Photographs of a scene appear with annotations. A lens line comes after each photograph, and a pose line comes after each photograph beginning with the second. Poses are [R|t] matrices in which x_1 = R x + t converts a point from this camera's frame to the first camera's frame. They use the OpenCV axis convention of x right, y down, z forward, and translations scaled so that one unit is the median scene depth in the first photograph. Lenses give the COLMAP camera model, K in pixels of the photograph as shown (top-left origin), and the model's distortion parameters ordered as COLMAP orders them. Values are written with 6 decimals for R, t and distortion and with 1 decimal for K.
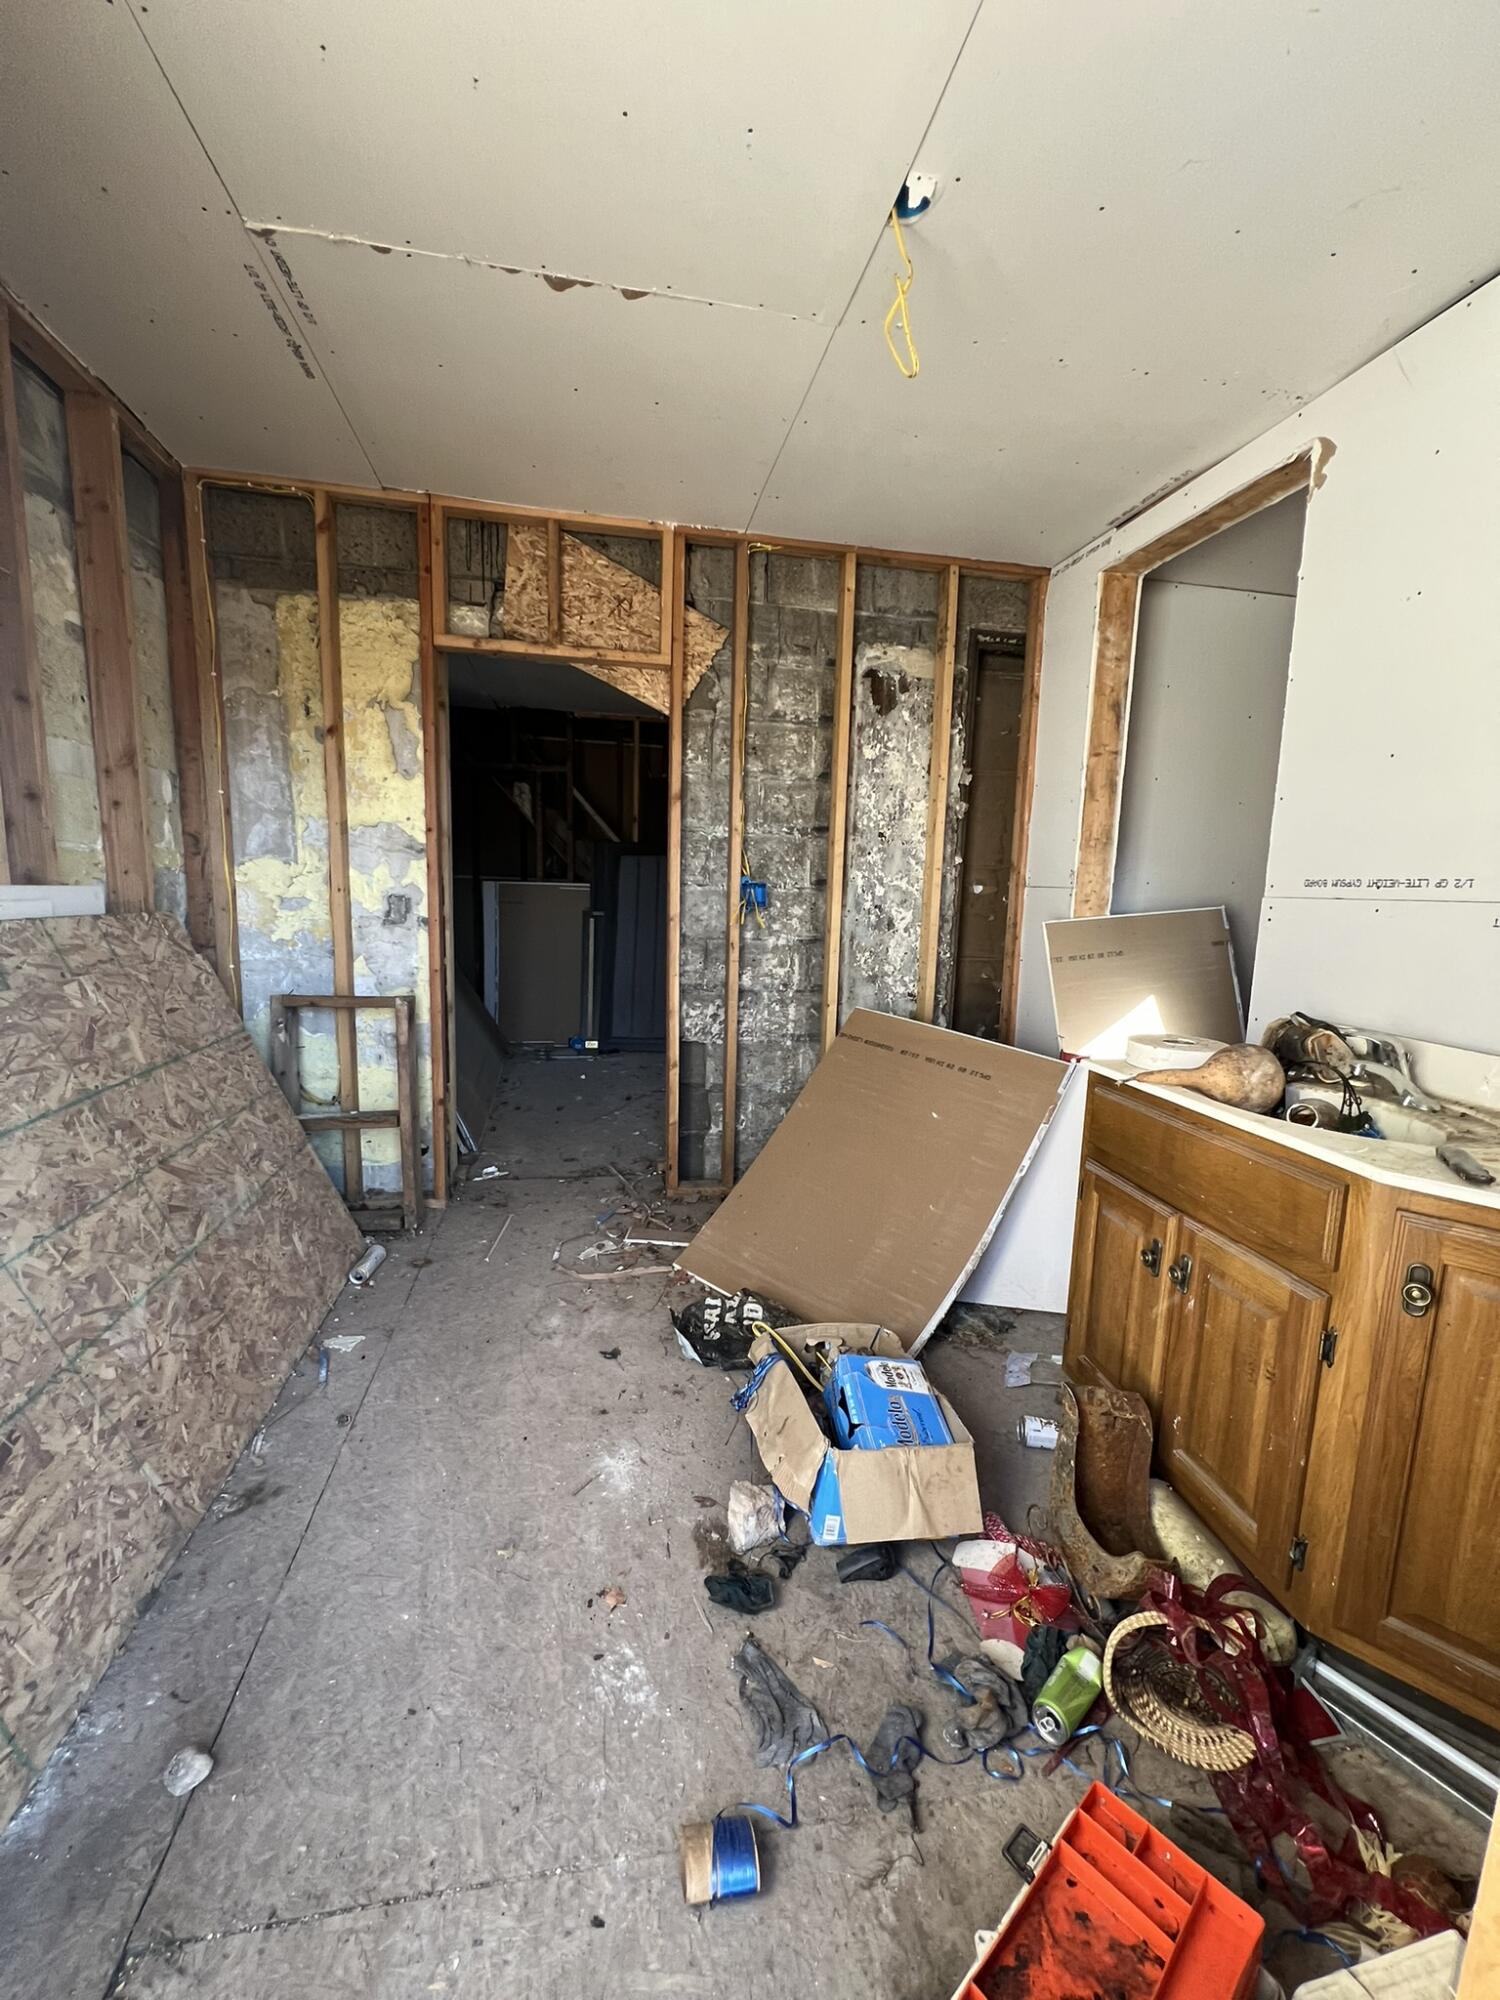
lens RADIAL K [[801.9, 0, 749.6], [0, 801.9, 1002.3], [0, 0, 1]] dist [0.000019, -0.000001]
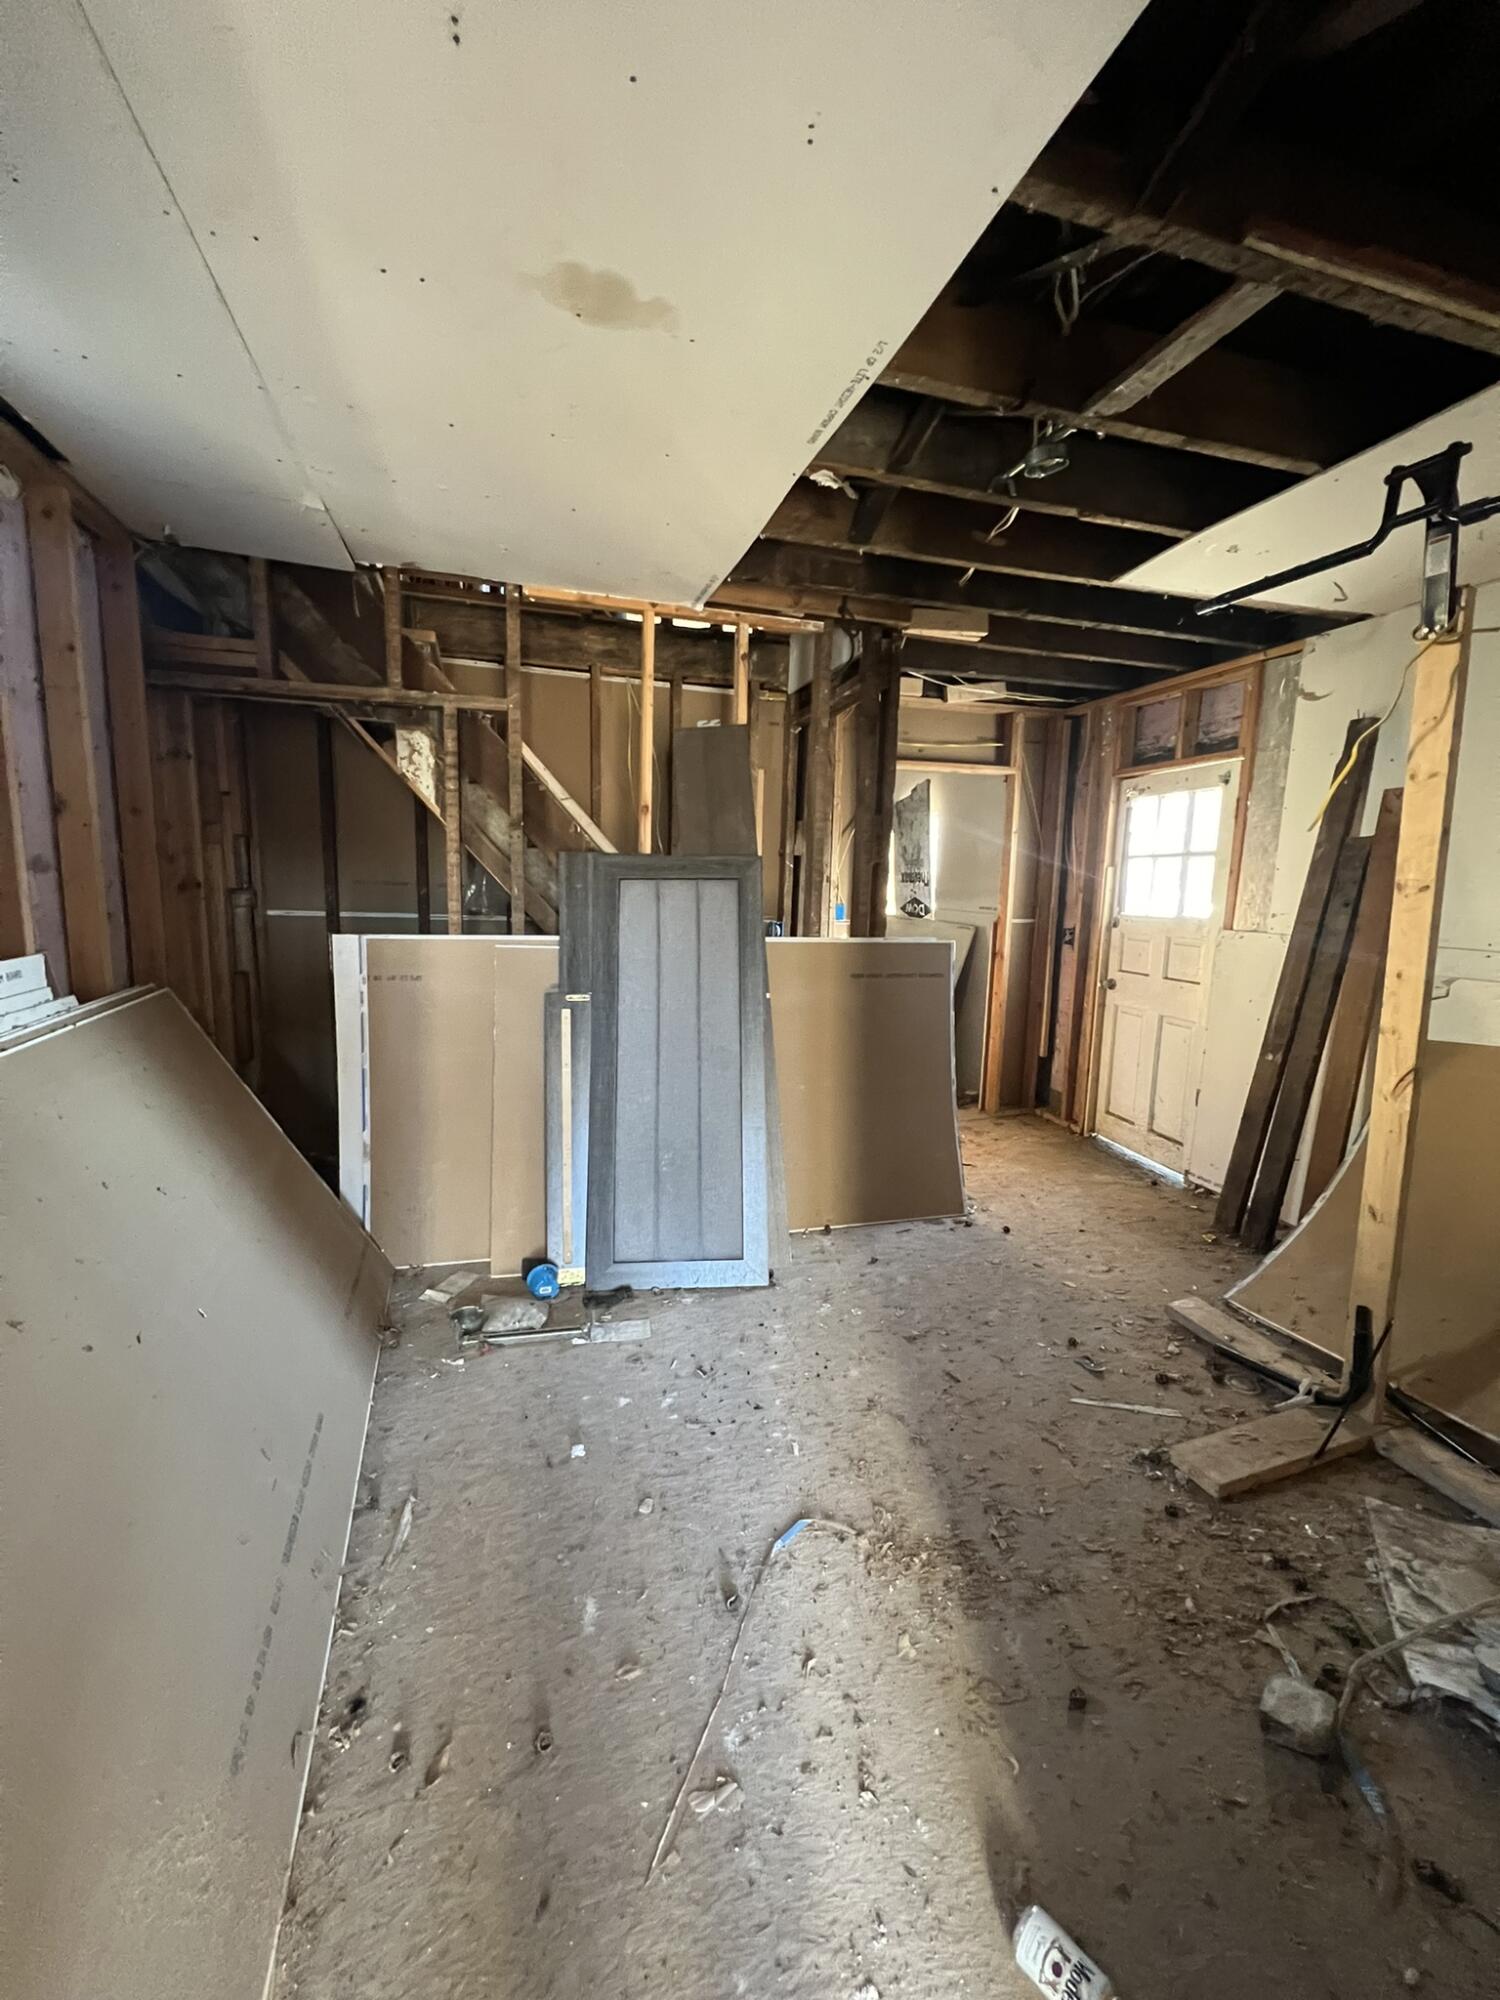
lens RADIAL K [[801.9, 0, 748.8], [0, 801.9, 995.5], [0, 0, 1]] dist [0.000019, -0.000001]
pose [[0.995931, -0.013878, 0.089040, -0.126377], [0.013660, 0.999902, 0.003057, -0.111646], [-0.089074, -0.001829, 0.996023, 0.493716]]
